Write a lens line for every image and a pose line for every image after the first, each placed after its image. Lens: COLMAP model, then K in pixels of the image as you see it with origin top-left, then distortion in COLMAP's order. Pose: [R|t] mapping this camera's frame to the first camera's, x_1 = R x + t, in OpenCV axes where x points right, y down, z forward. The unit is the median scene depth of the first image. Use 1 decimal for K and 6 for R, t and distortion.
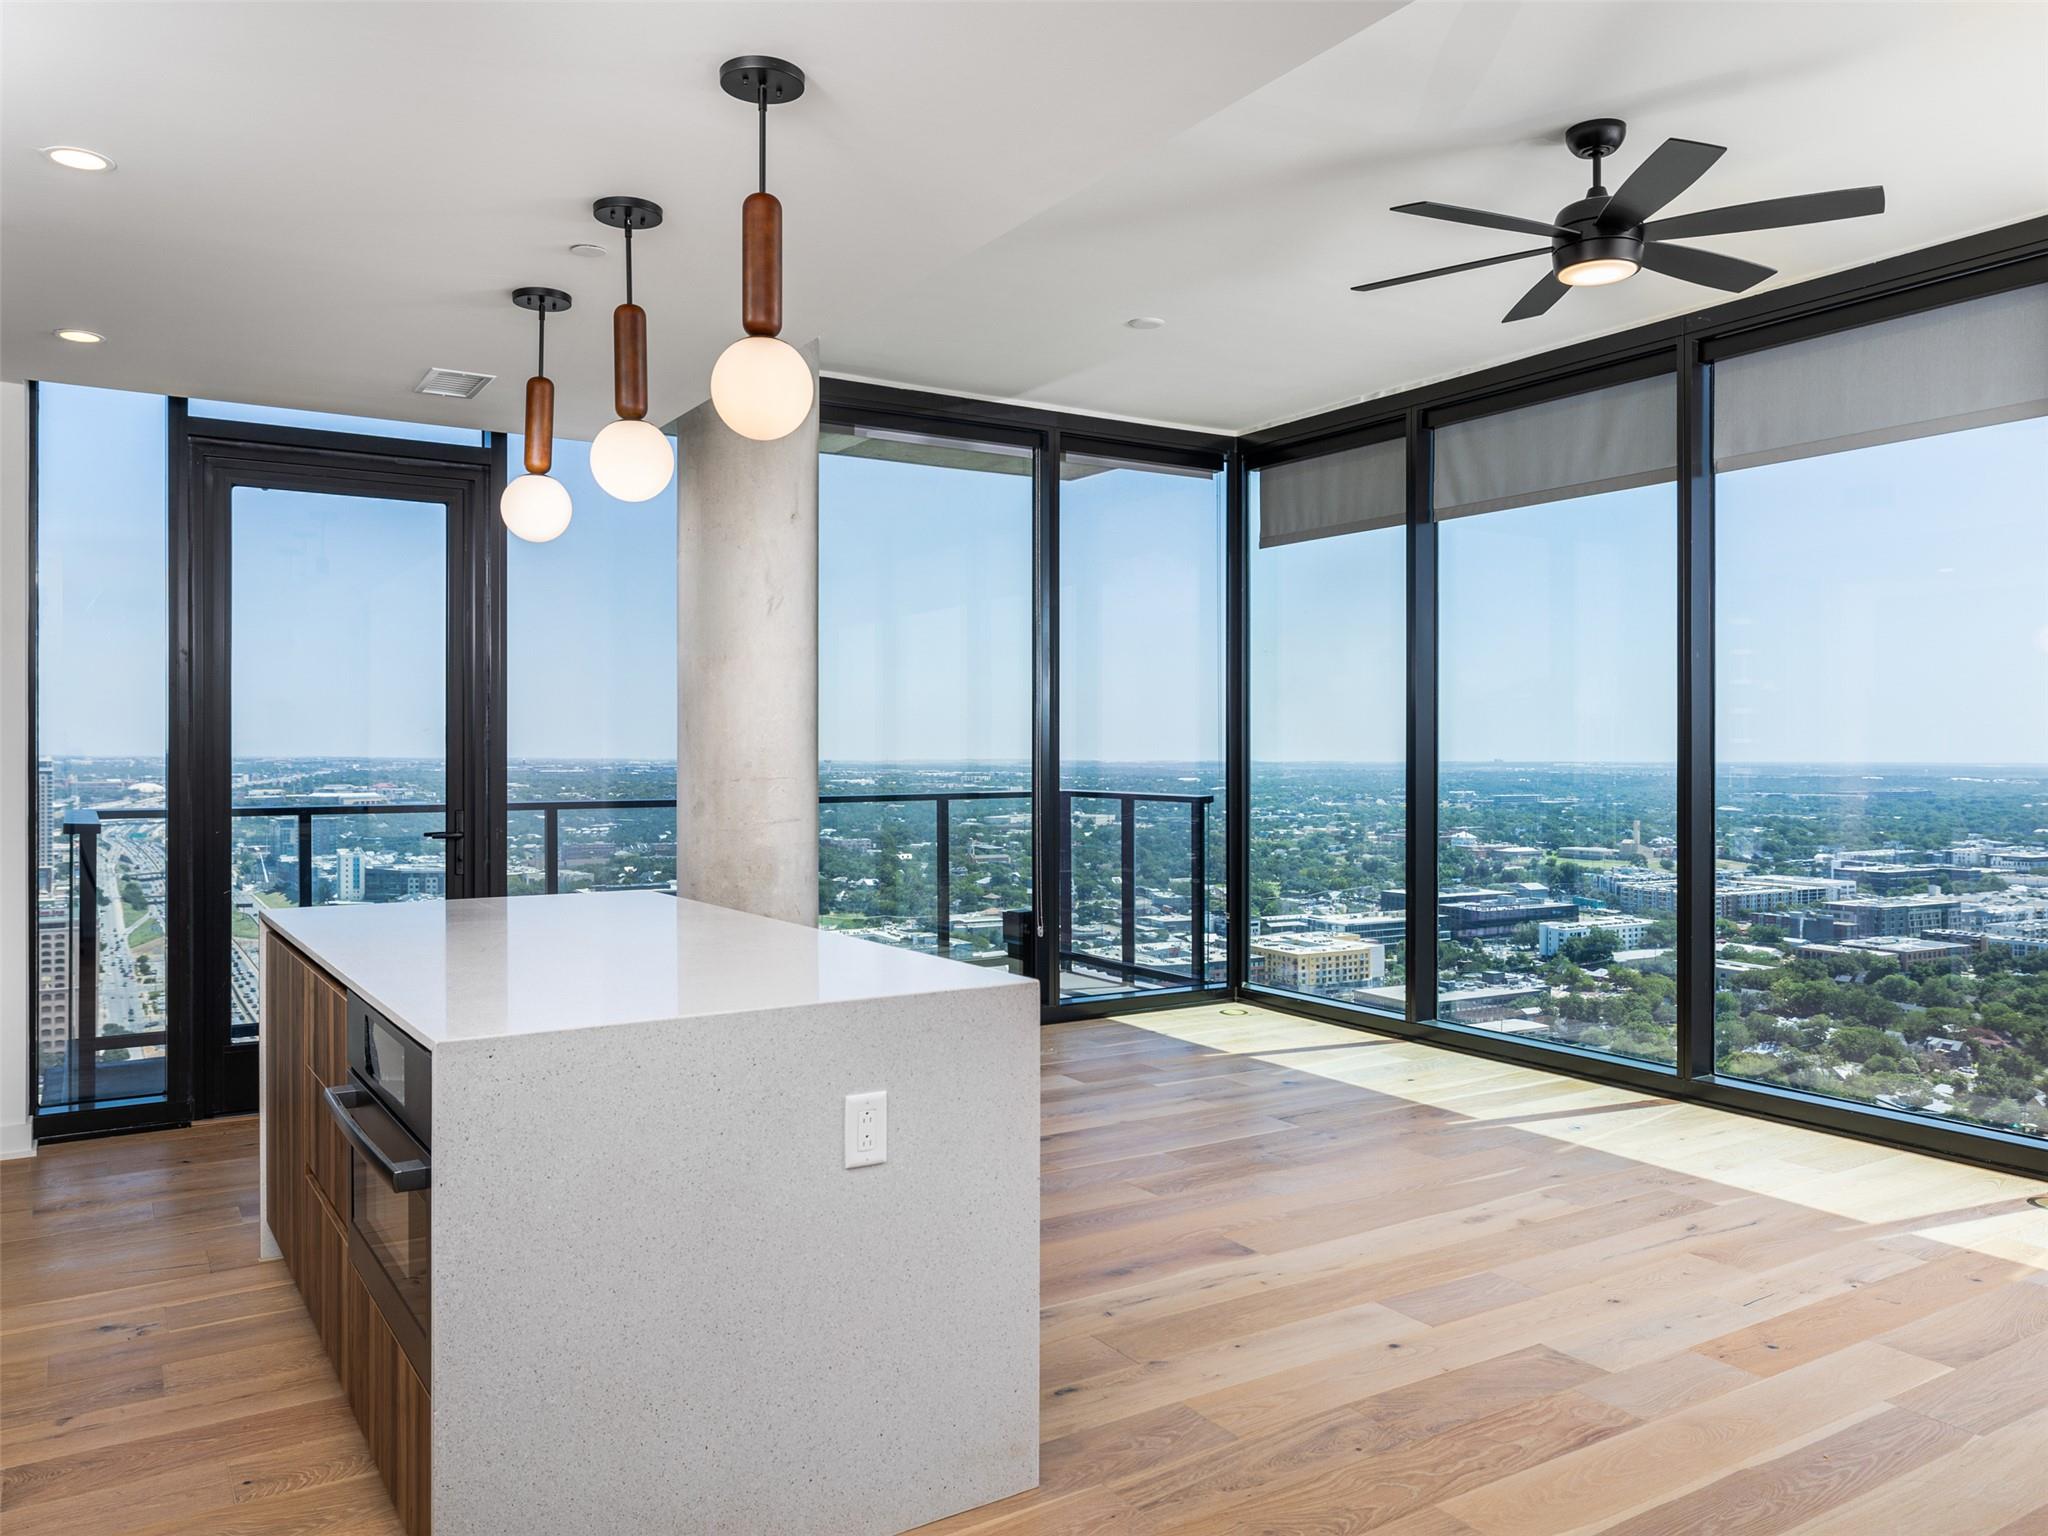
lens RADIAL K [[1474.3, 0, 1023.0], [0, 1474.3, 757.6], [0, 0, 1]] dist [-0.004292, 0.001262]
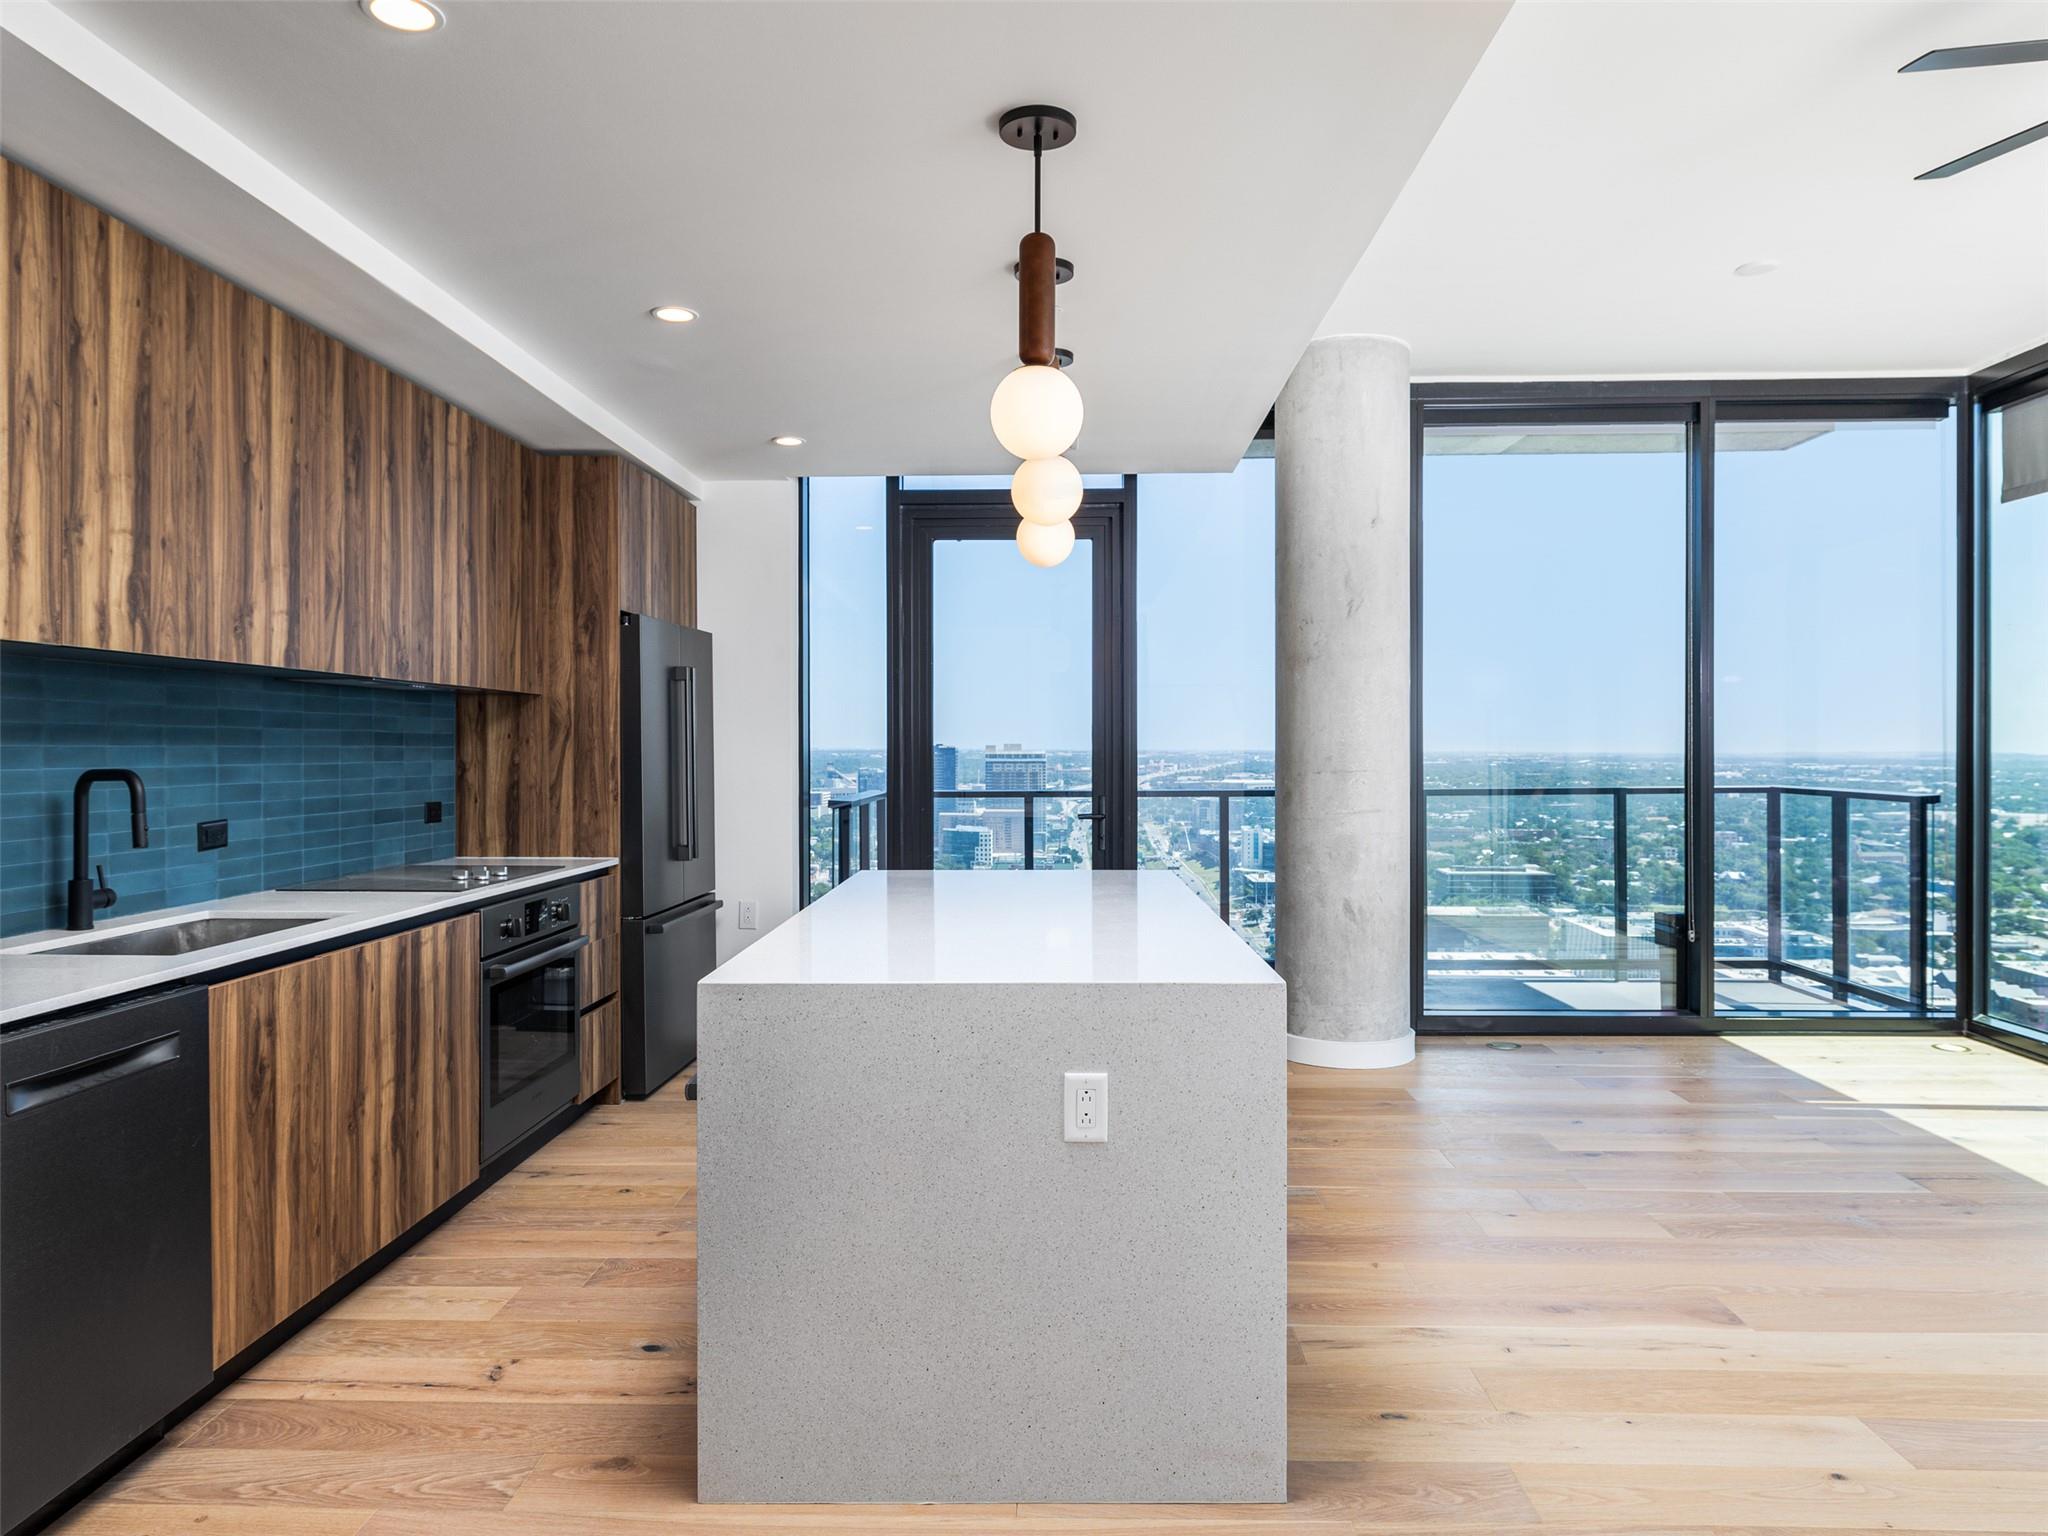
lens RADIAL K [[1316.9, 0, 1032.6], [0, 1316.9, 757.6], [0, 0, 1]] dist [0.004268, -0.003845]
pose [[0.829423, 0.001469, -0.558620, 0.214080], [0.001595, 0.999986, 0.004997, -0.000806], [0.558619, -0.005036, 0.829409, 0.112460]]
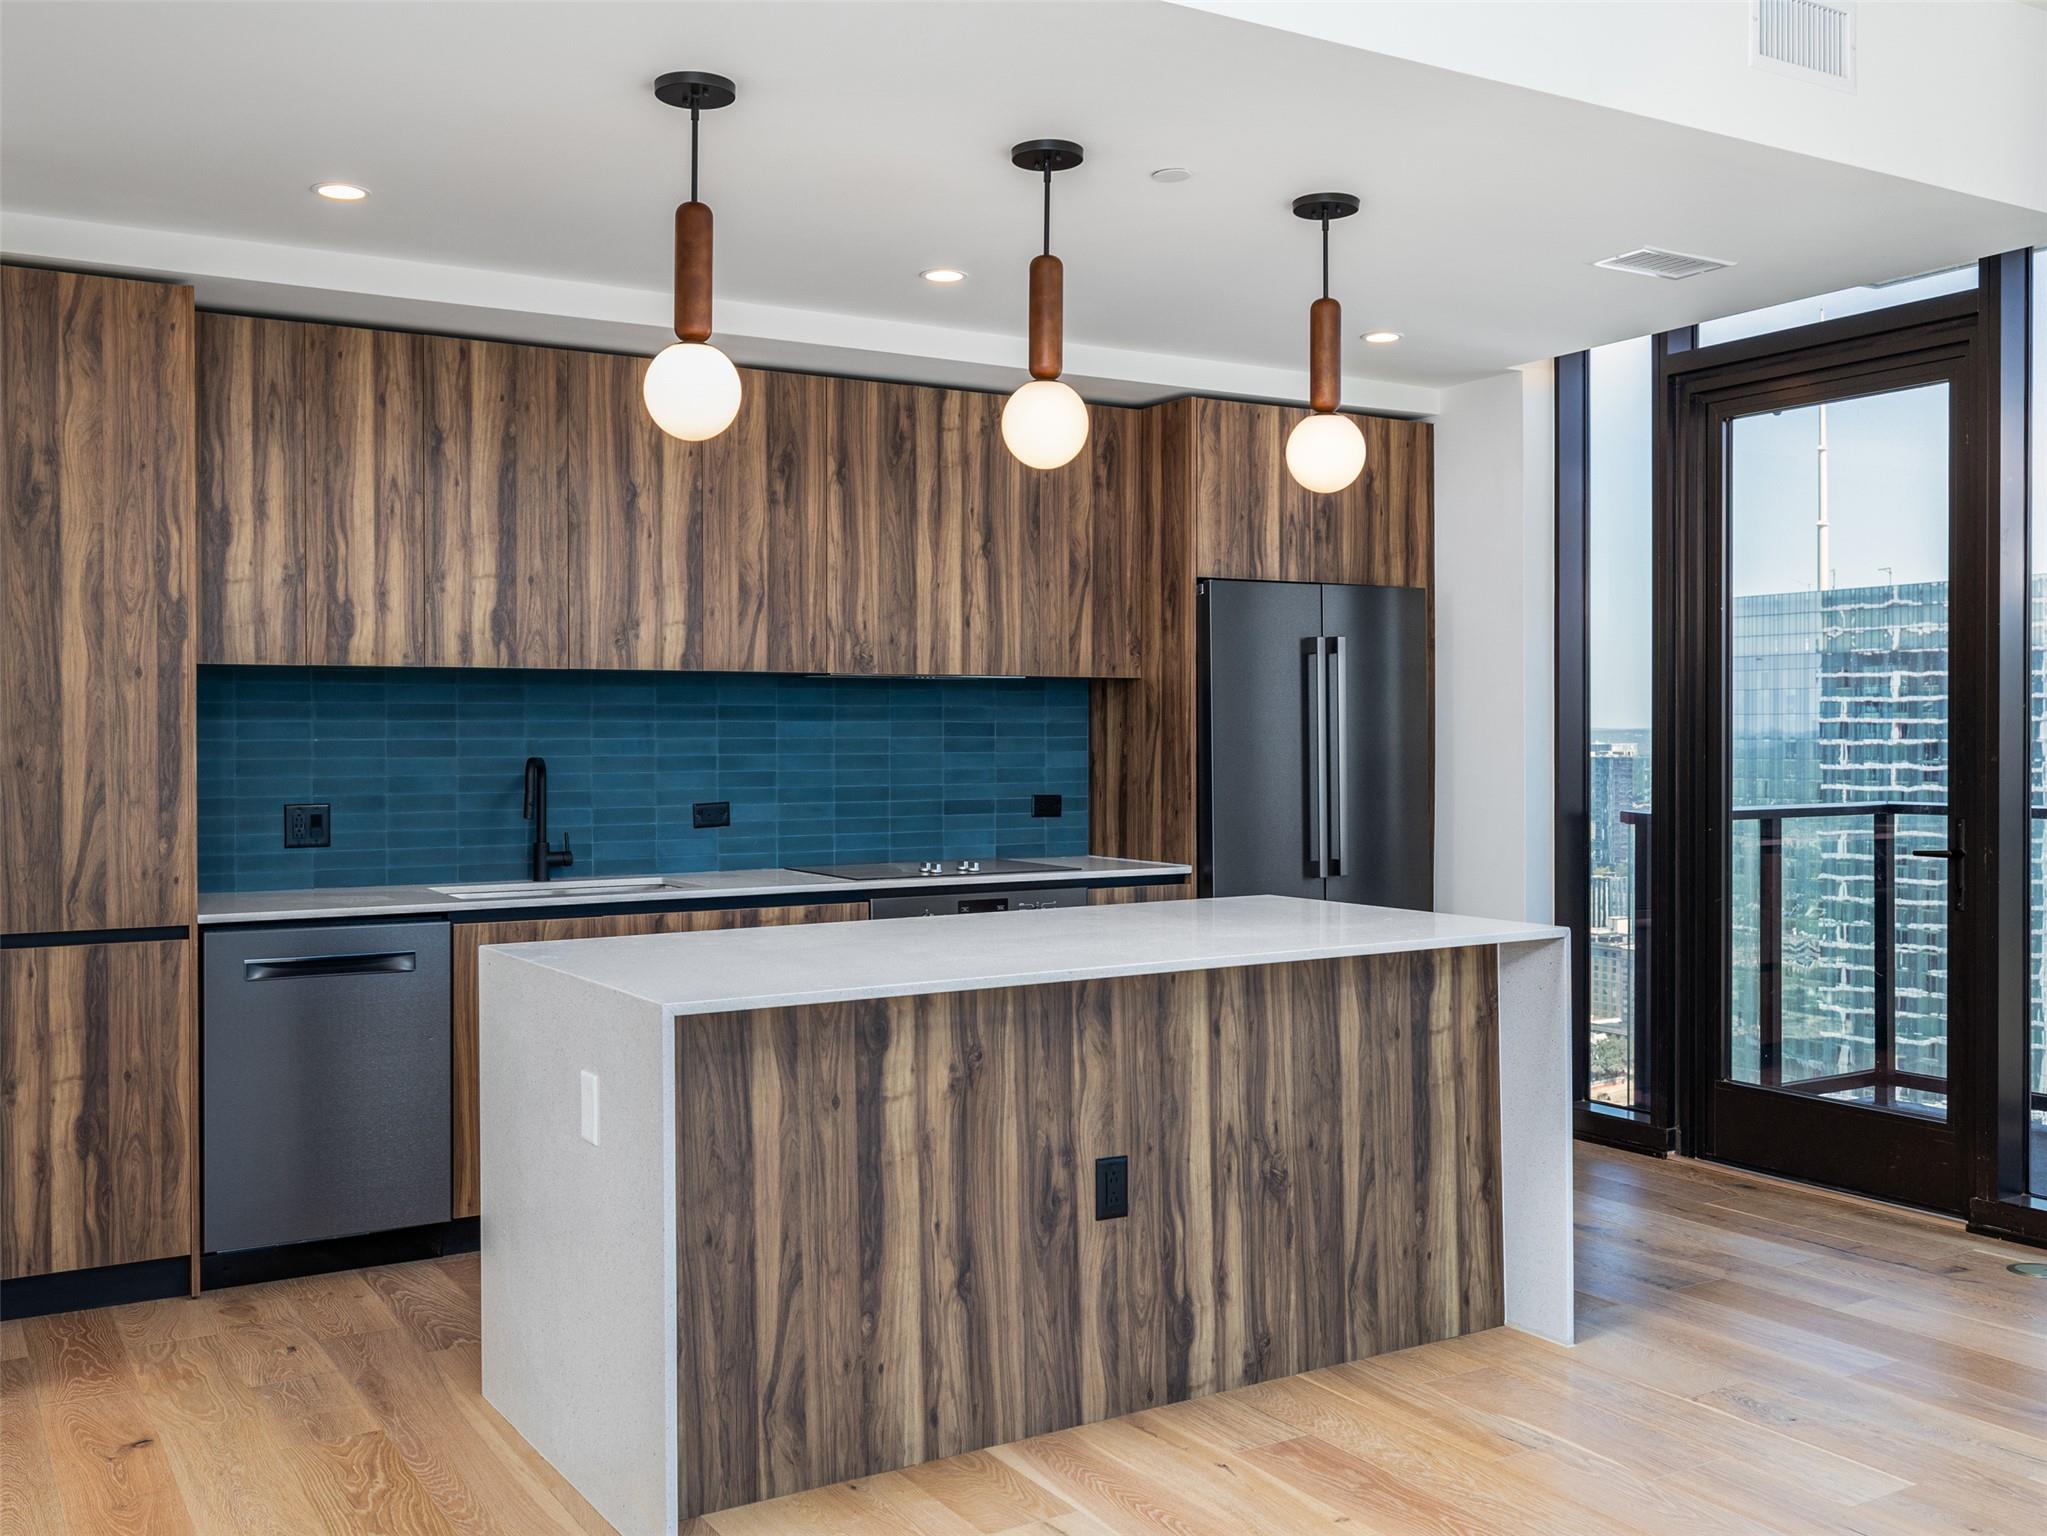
lens RADIAL K [[1879.8, 0, 985.6], [0, 1879.8, 755.2], [0, 0, 1]] dist [0.000356, 0.003109]
pose [[-0.025312, 0.006584, -0.999658, 0.666008], [0.003539, 0.999973, 0.006497, -0.000557], [0.999673, -0.003374, -0.025335, 0.723008]]
